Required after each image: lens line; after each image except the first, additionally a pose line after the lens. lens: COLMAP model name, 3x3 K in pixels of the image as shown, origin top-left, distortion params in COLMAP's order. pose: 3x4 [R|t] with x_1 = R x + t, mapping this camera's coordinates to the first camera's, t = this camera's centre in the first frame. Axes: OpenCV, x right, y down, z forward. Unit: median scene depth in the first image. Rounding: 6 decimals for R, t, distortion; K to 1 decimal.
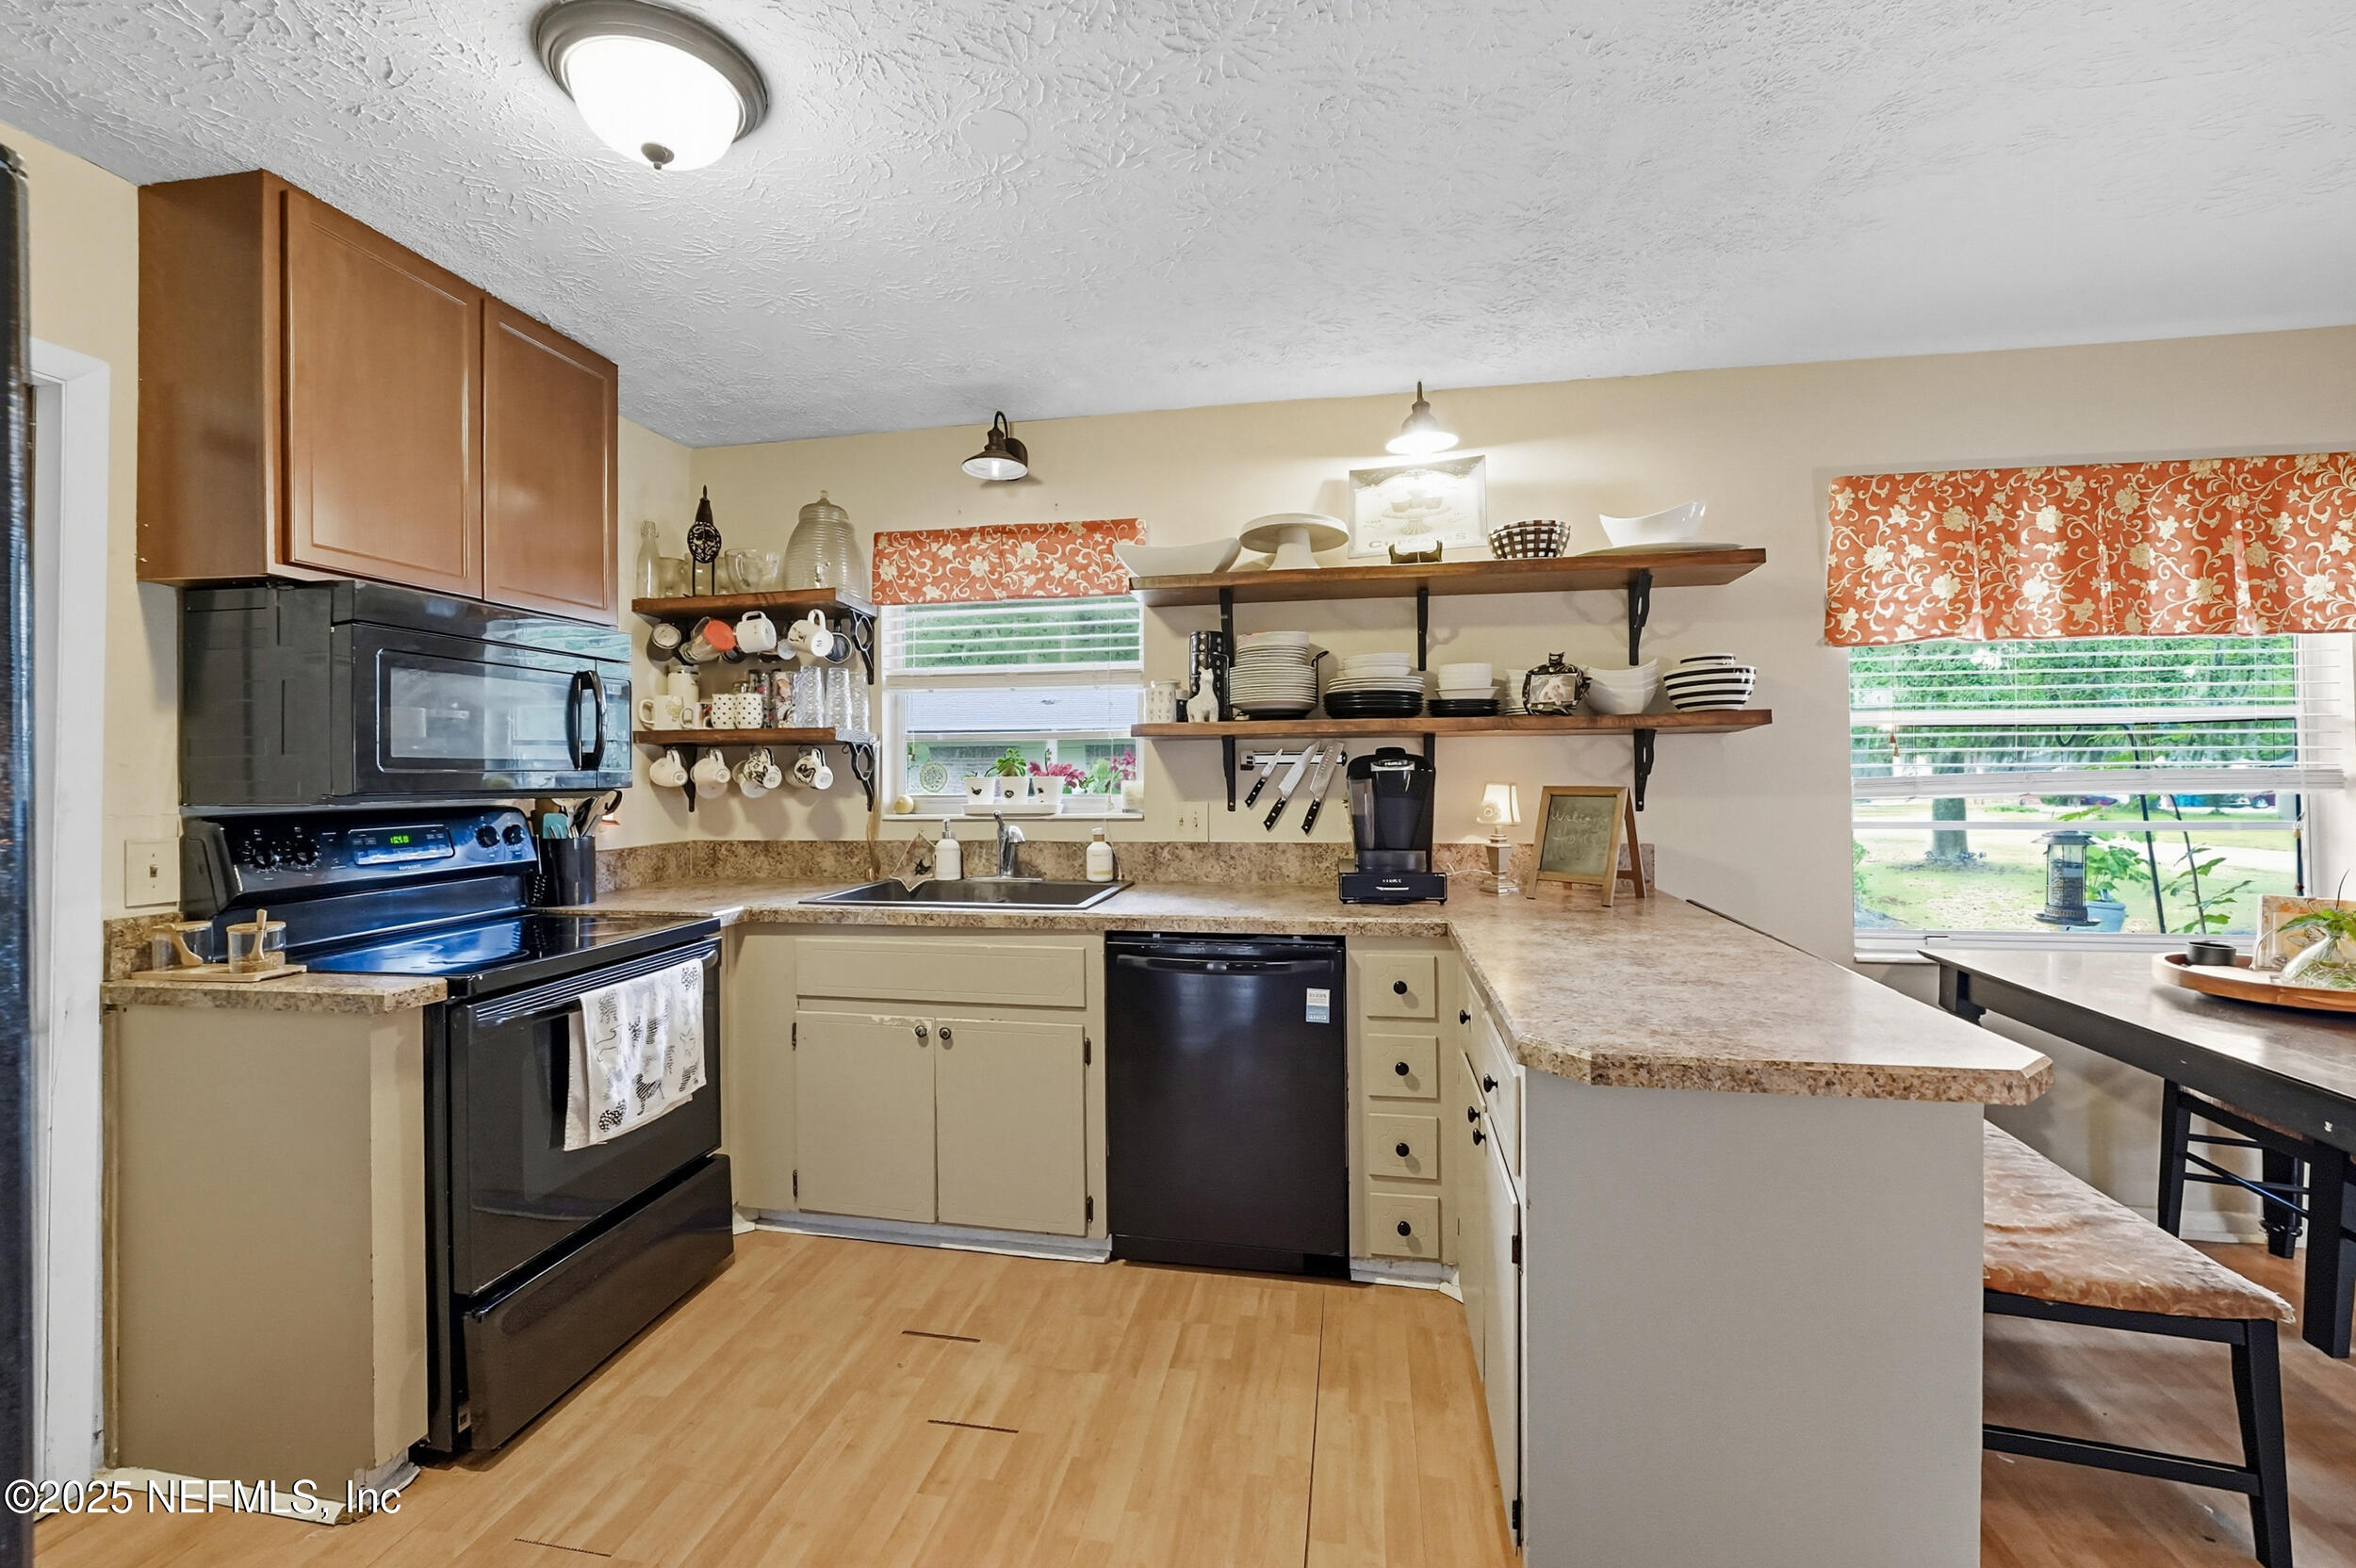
lens RADIAL K [[979.7, 0, 1169.6], [0, 979.7, 776.9], [0, 0, 1]] dist [0.000257, 0.000034]
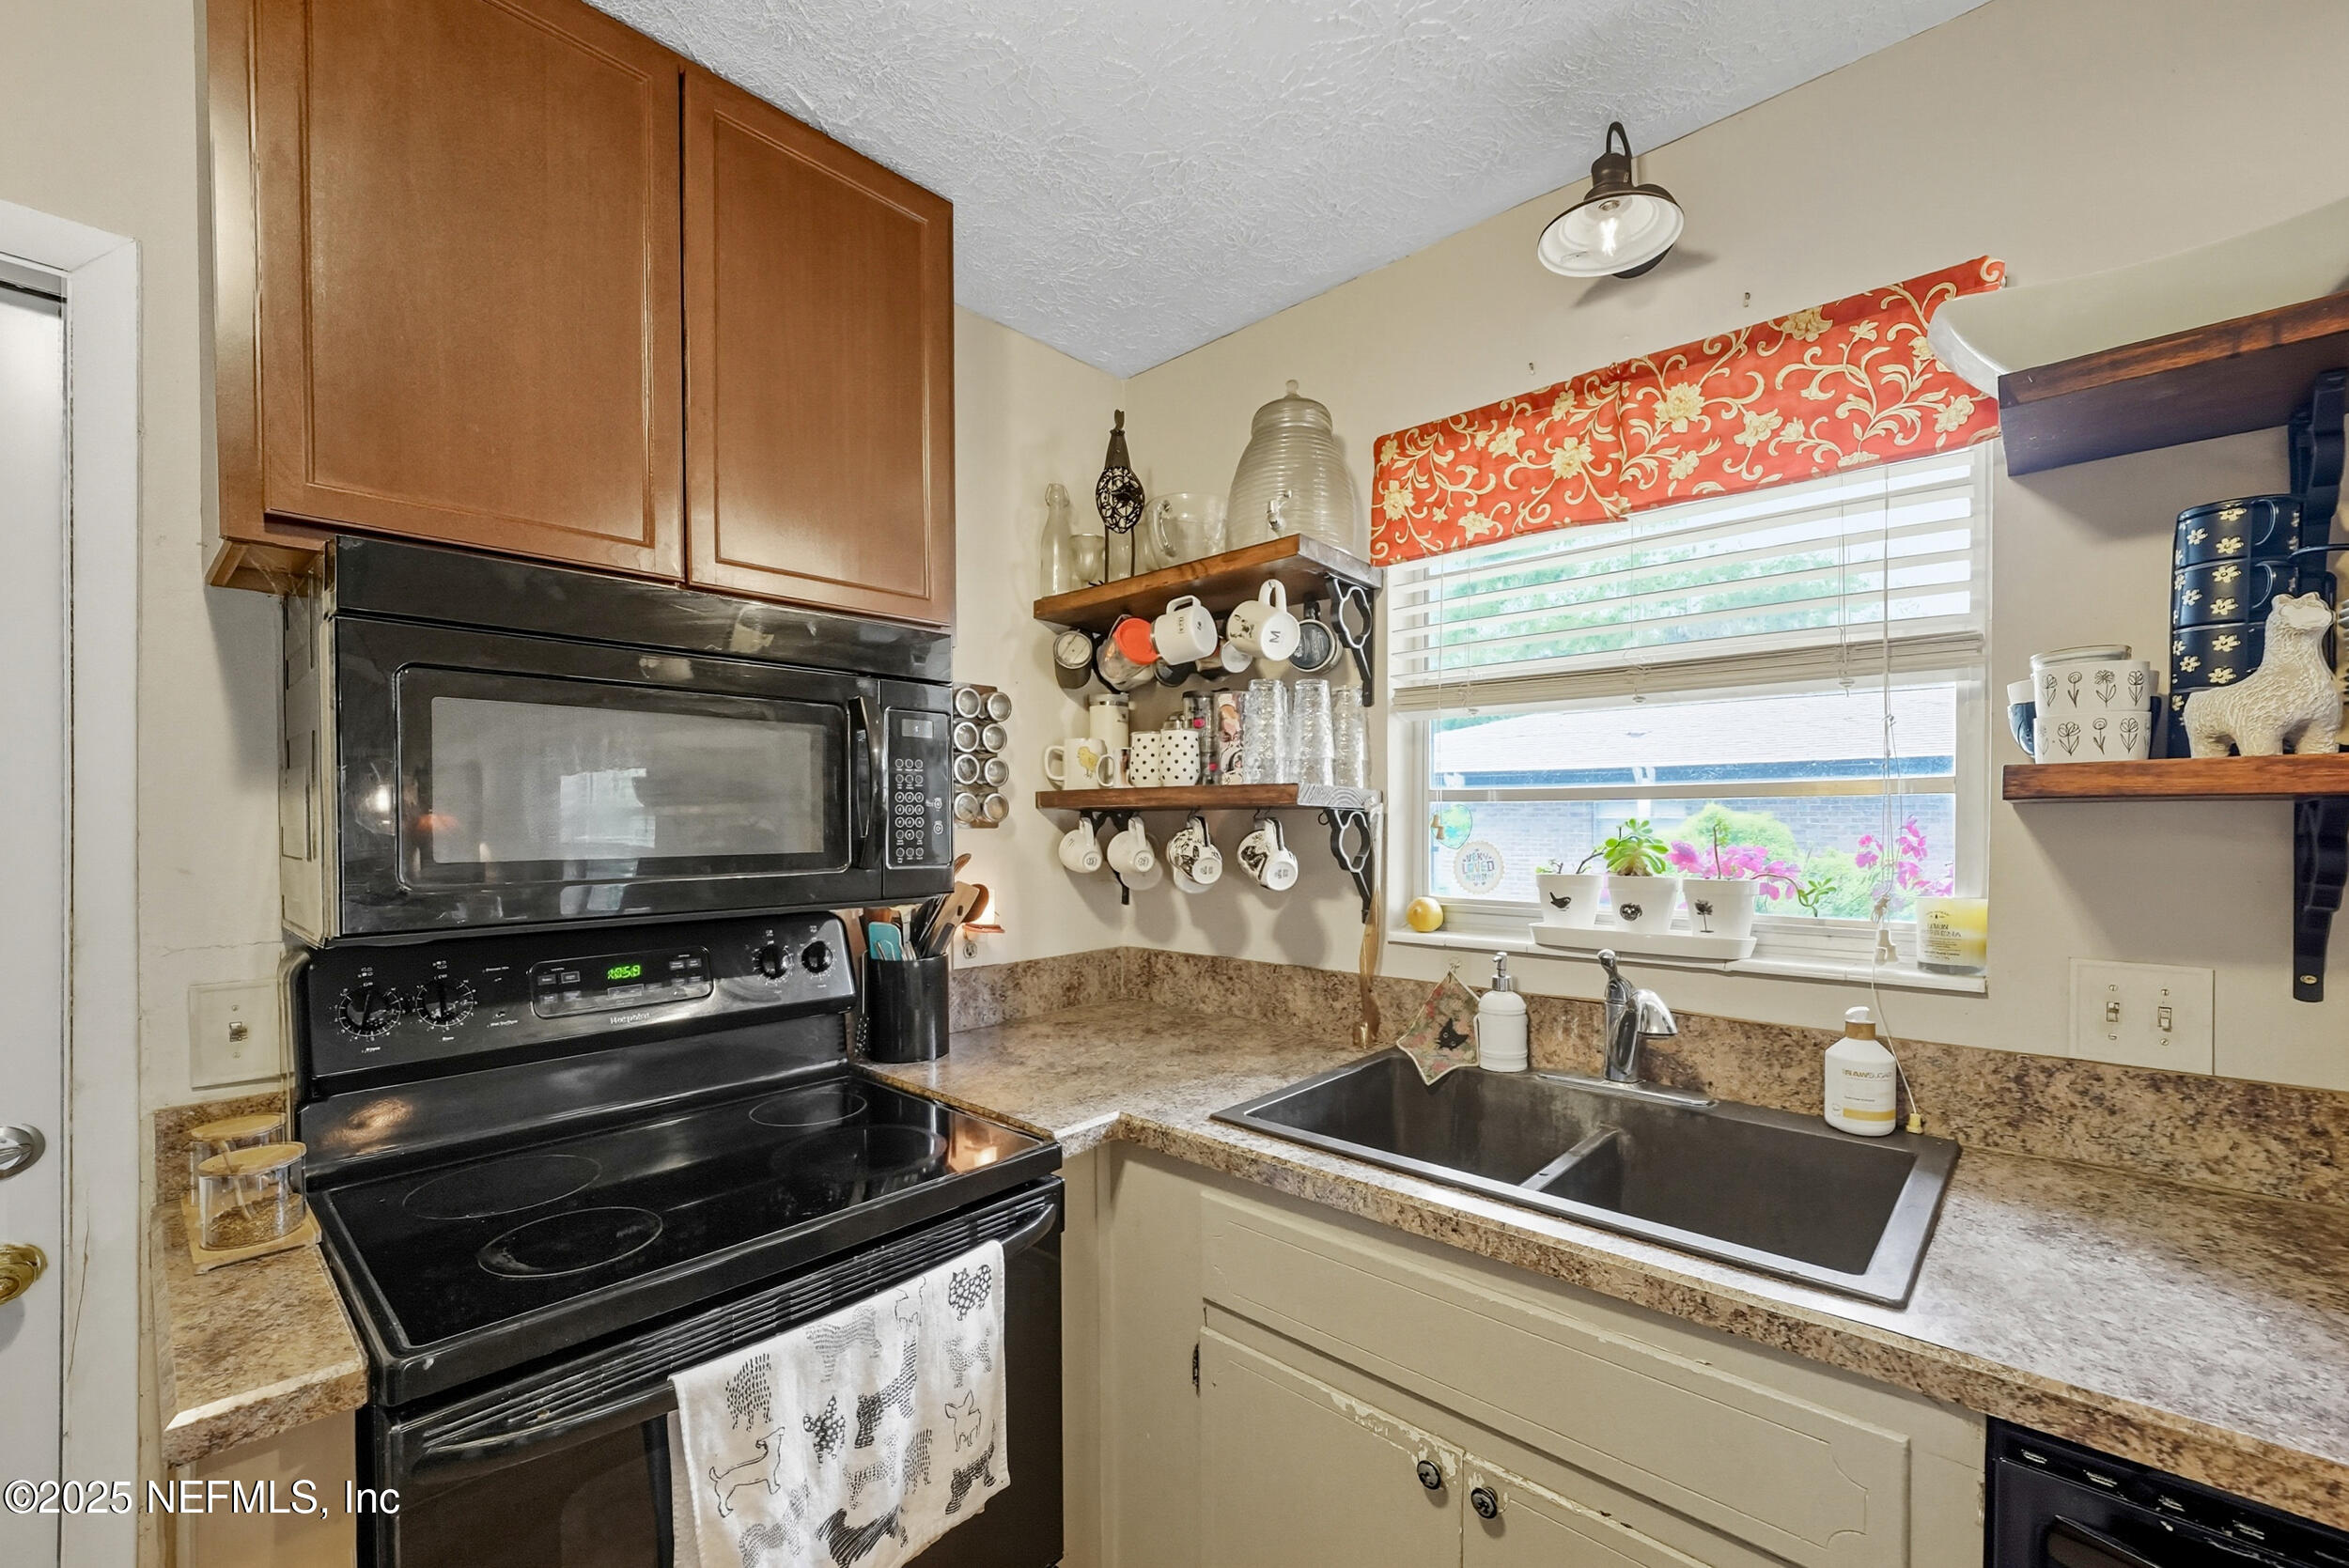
lens RADIAL K [[964.1, 0, 1173.7], [0, 964.1, 830.7], [0, 0, 1]] dist [-0.014047, -0.000228]
pose [[0.849349, 0.012016, -0.527695, -0.105957], [-0.005843, 0.999894, 0.013365, -0.028996], [0.527799, -0.008268, 0.849329, 0.475878]]
